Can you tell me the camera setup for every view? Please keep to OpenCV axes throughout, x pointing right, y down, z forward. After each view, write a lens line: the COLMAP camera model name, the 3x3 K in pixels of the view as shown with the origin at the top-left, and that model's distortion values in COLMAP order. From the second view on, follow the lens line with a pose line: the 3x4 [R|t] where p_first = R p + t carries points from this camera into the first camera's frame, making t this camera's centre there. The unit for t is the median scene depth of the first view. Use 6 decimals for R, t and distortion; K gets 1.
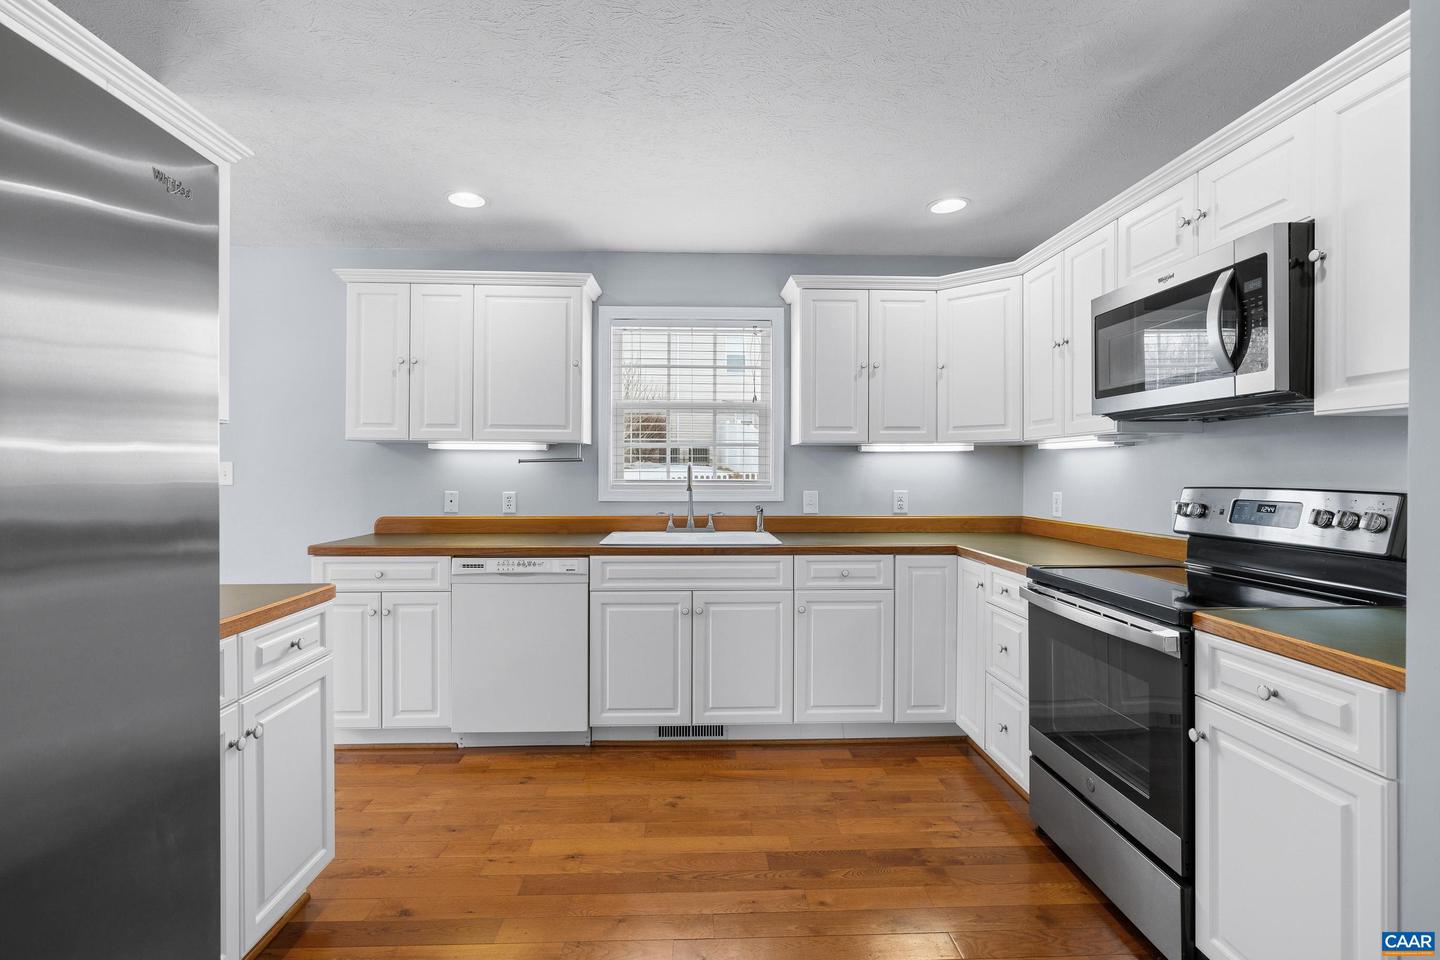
lens RADIAL K [[672.5, 0, 722.4], [0, 672.5, 477.1], [0, 0, 1]] dist [-0.003827, 0.002754]
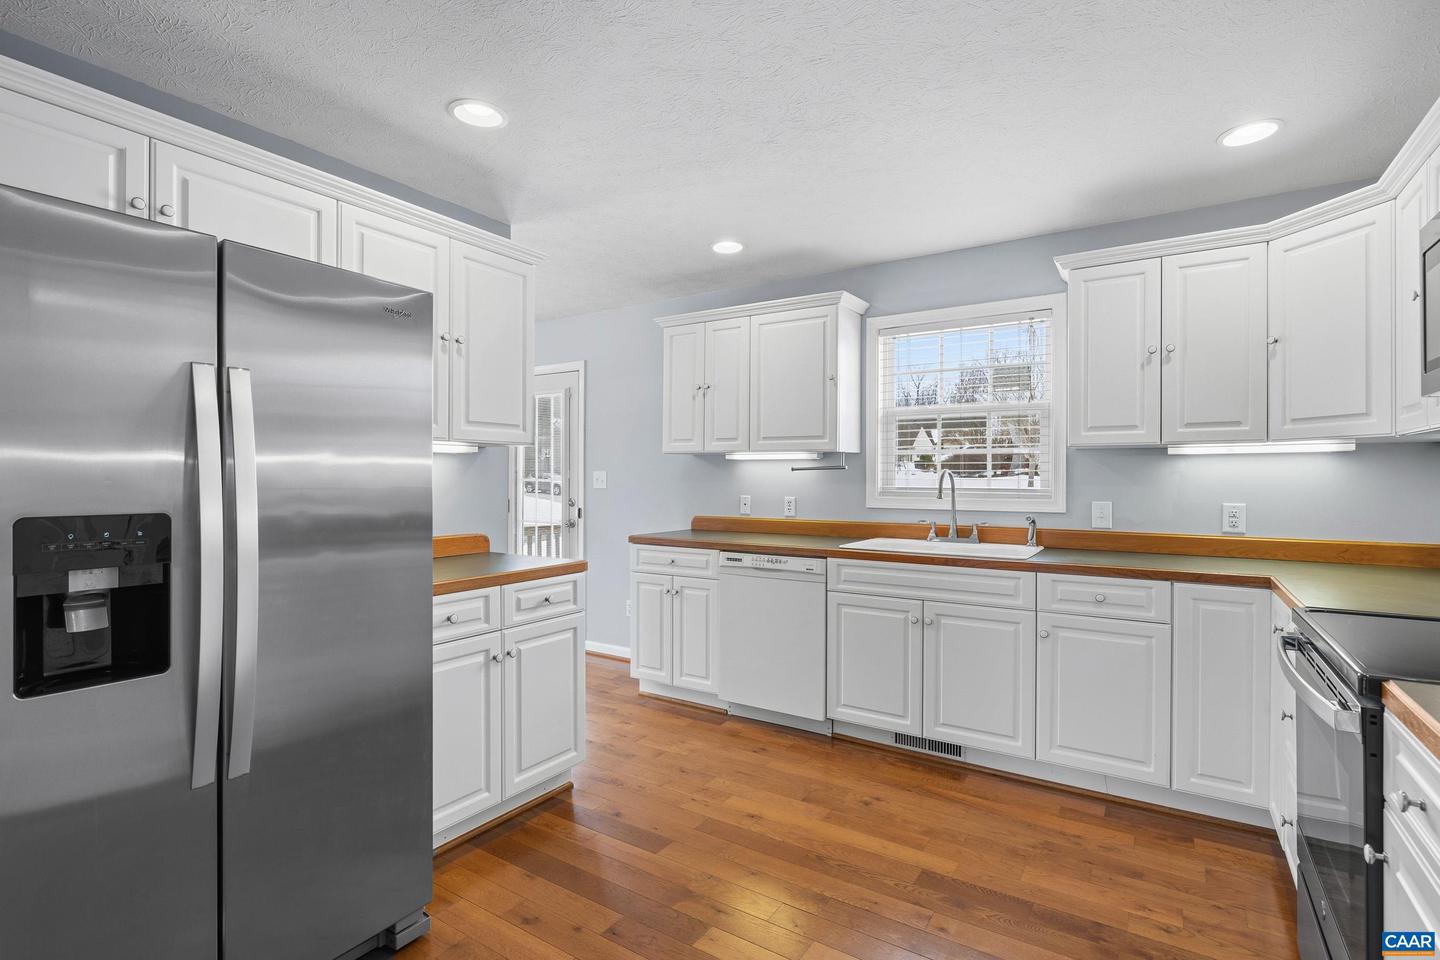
lens RADIAL K [[672.5, 0, 700.1], [0, 672.5, 485.5], [0, 0, 1]] dist [-0.003827, 0.002754]
pose [[0.818404, 0.006723, -0.574604, 0.247420], [-0.006205, 0.999977, 0.002862, 0.000745], [0.574610, 0.001223, 0.818427, 0.010649]]
